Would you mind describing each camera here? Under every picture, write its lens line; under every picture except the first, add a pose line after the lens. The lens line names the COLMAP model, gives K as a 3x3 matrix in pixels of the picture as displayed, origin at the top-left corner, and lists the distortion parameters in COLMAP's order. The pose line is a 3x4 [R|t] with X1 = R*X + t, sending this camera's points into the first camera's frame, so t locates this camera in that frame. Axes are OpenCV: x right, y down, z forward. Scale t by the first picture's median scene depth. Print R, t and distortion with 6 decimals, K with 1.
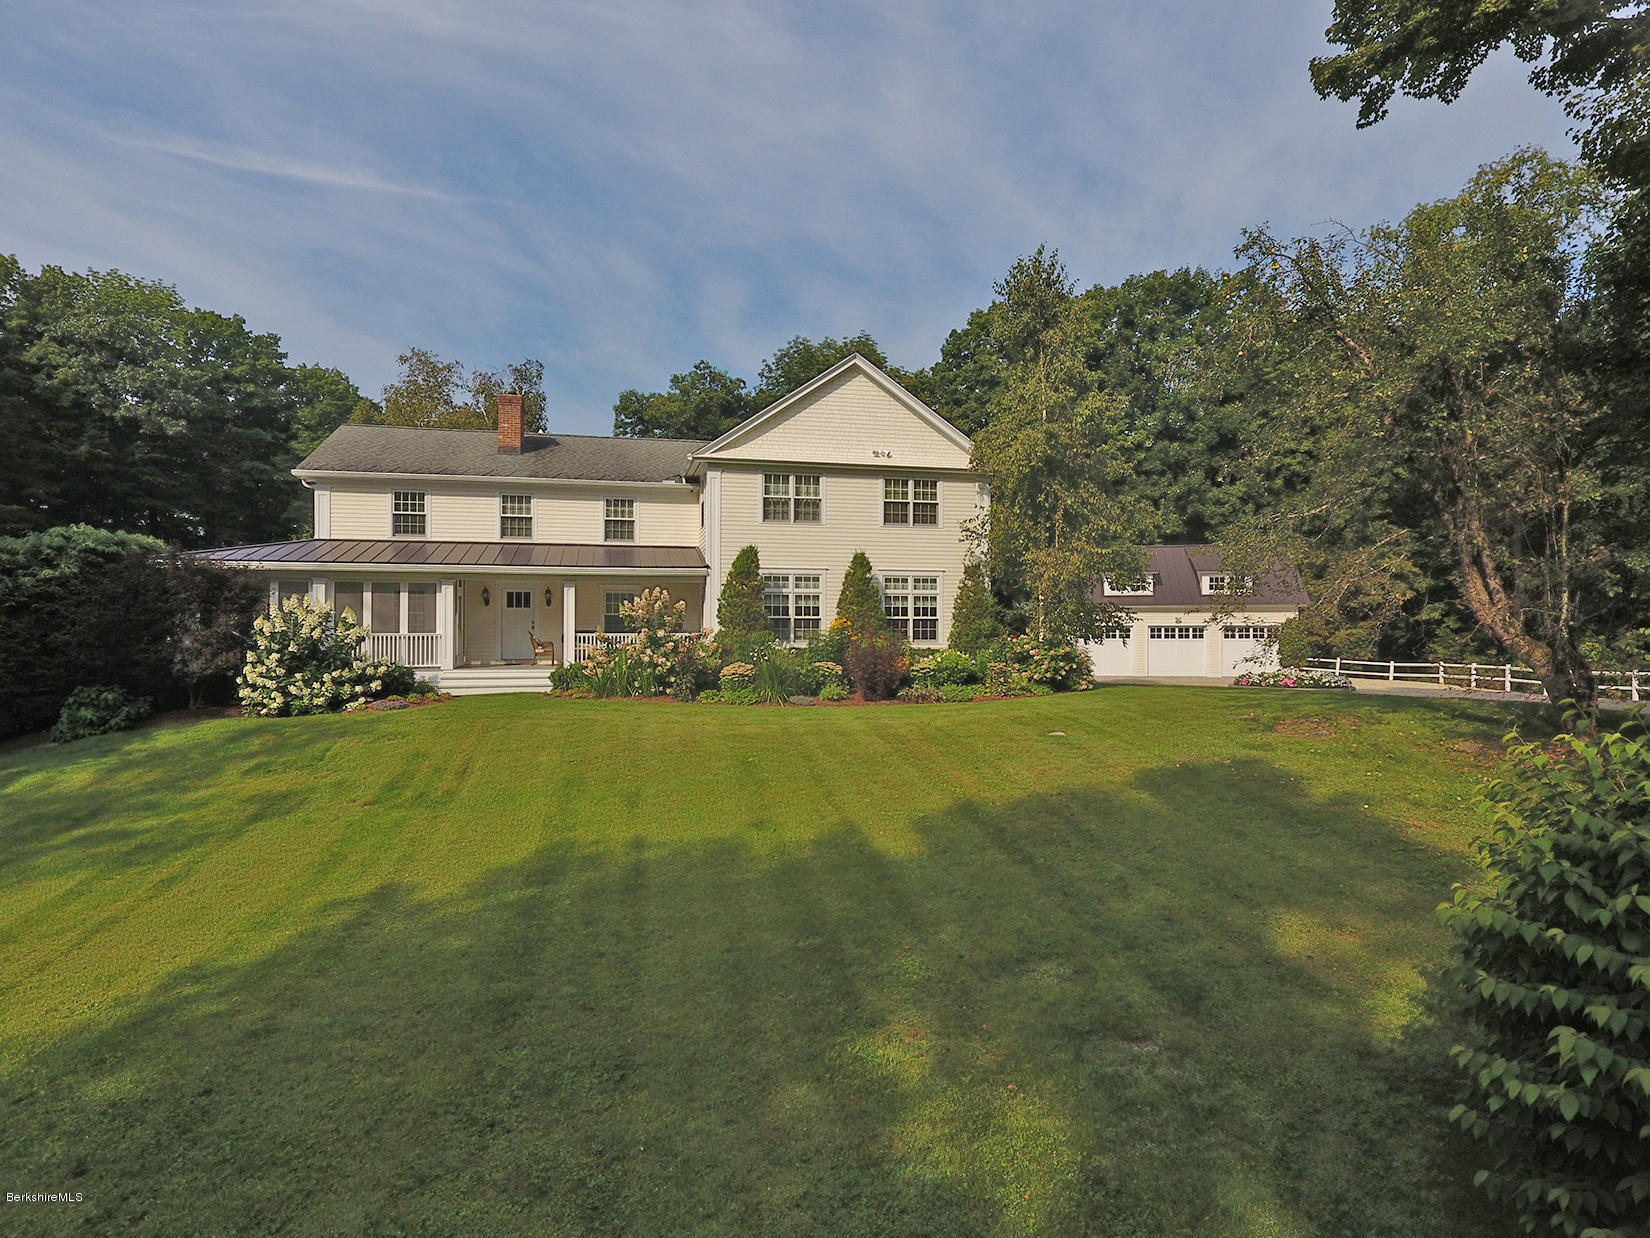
lens RADIAL K [[968.2, 0, 837.0], [0, 968.2, 630.1], [0, 0, 1]] dist [-0.004941, -0.000294]
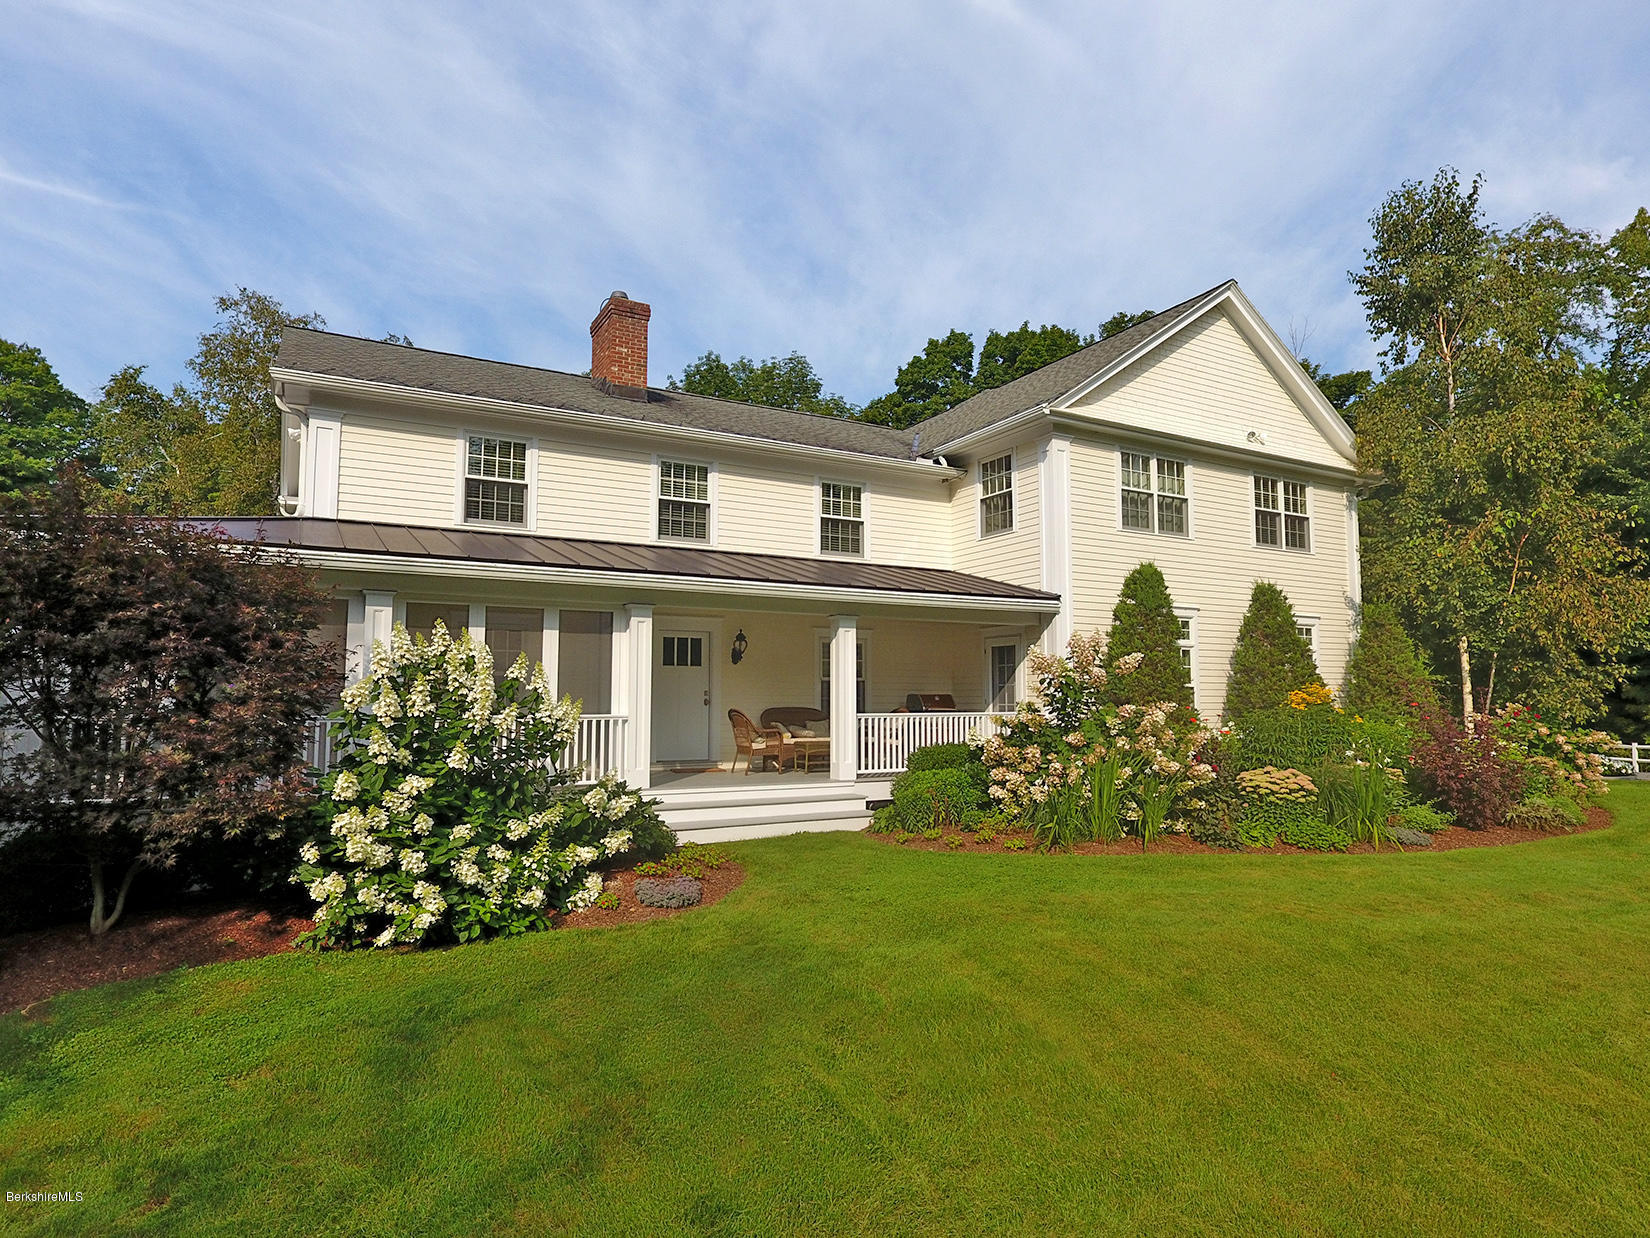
lens RADIAL K [[968.2, 0, 846.0], [0, 968.2, 650.9], [0, 0, 1]] dist [-0.004941, -0.000294]
pose [[0.957971, 0.014124, 0.286517, -0.404958], [0.000984, 0.998620, -0.052516, -0.002958], [-0.286864, 0.050590, 0.956635, 0.455059]]
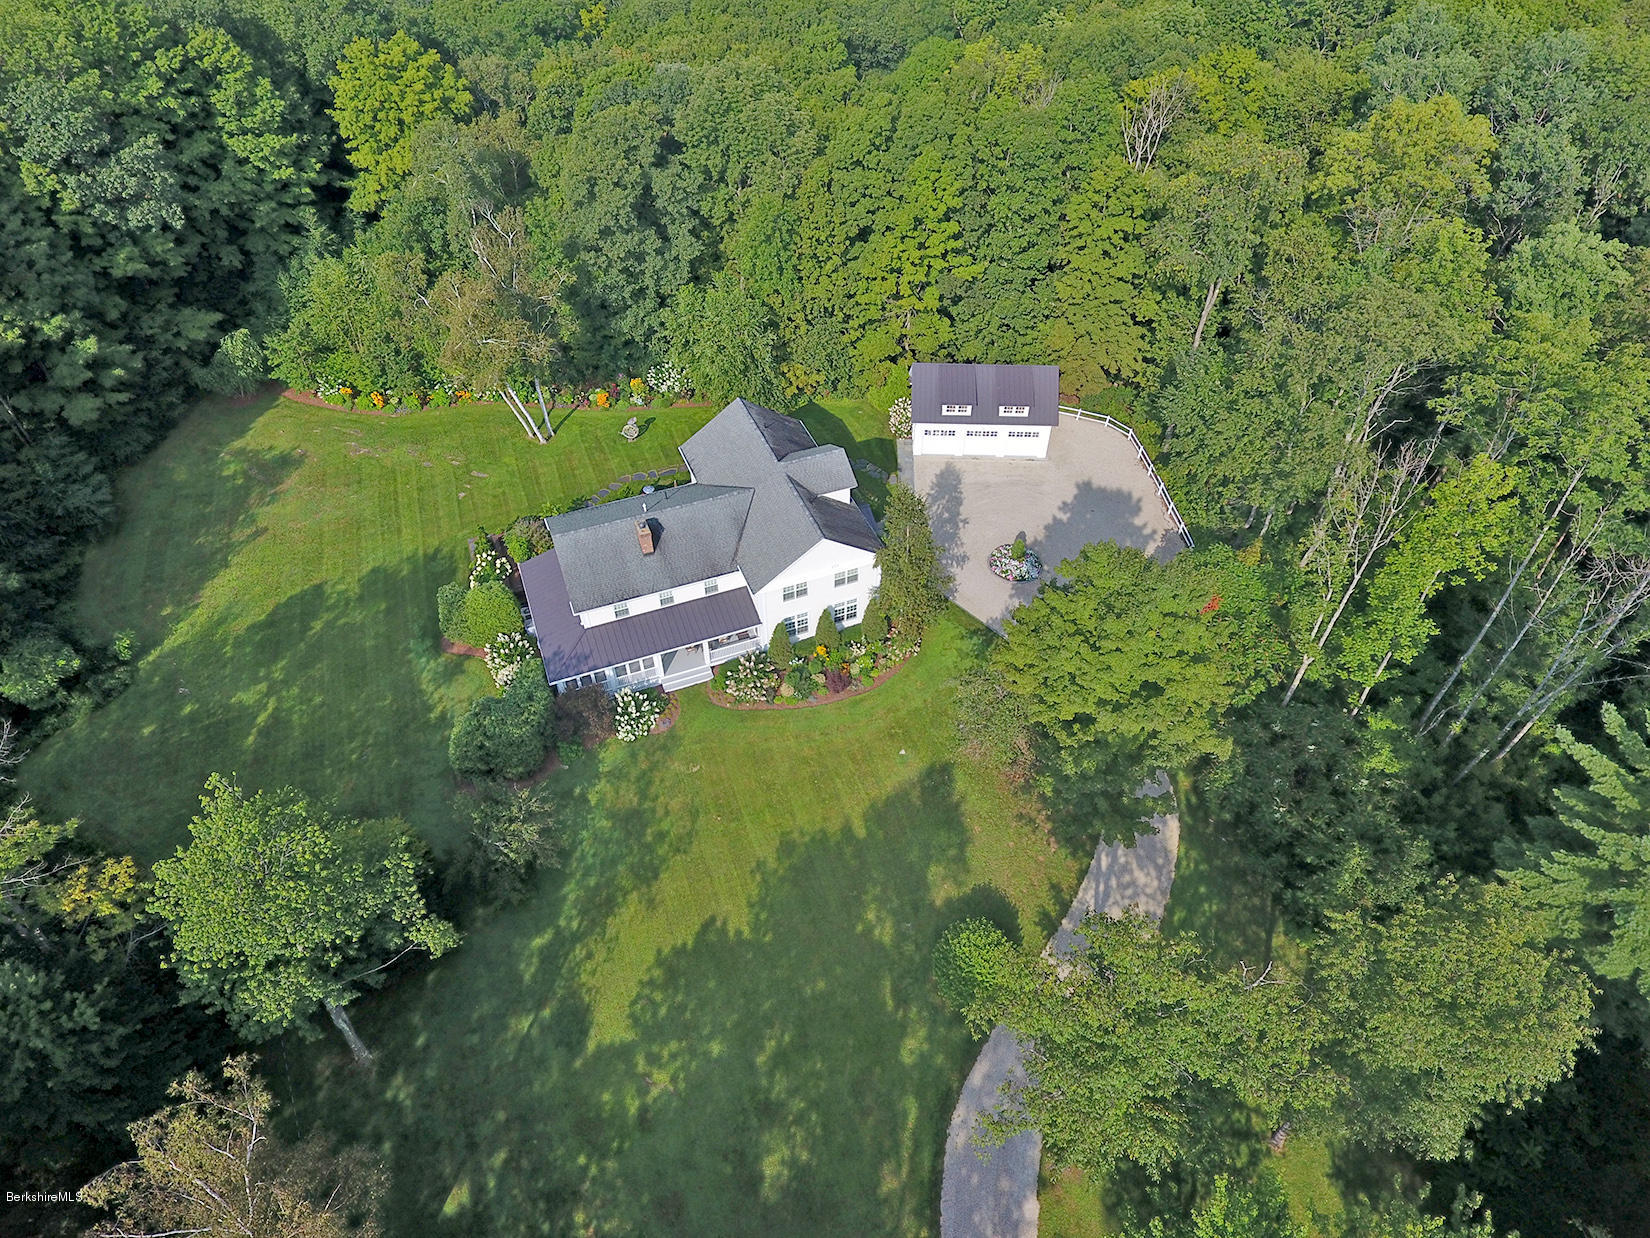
lens RADIAL K [[968.2, 0, 832.3], [0, 968.2, 628.3], [0, 0, 1]] dist [-0.004941, -0.000294]
pose [[0.988466, -0.106091, 0.108070, -0.208965], [-0.004737, 0.691599, 0.722266, -1.658231], [-0.151366, -0.714448, 0.683120, -0.594328]]
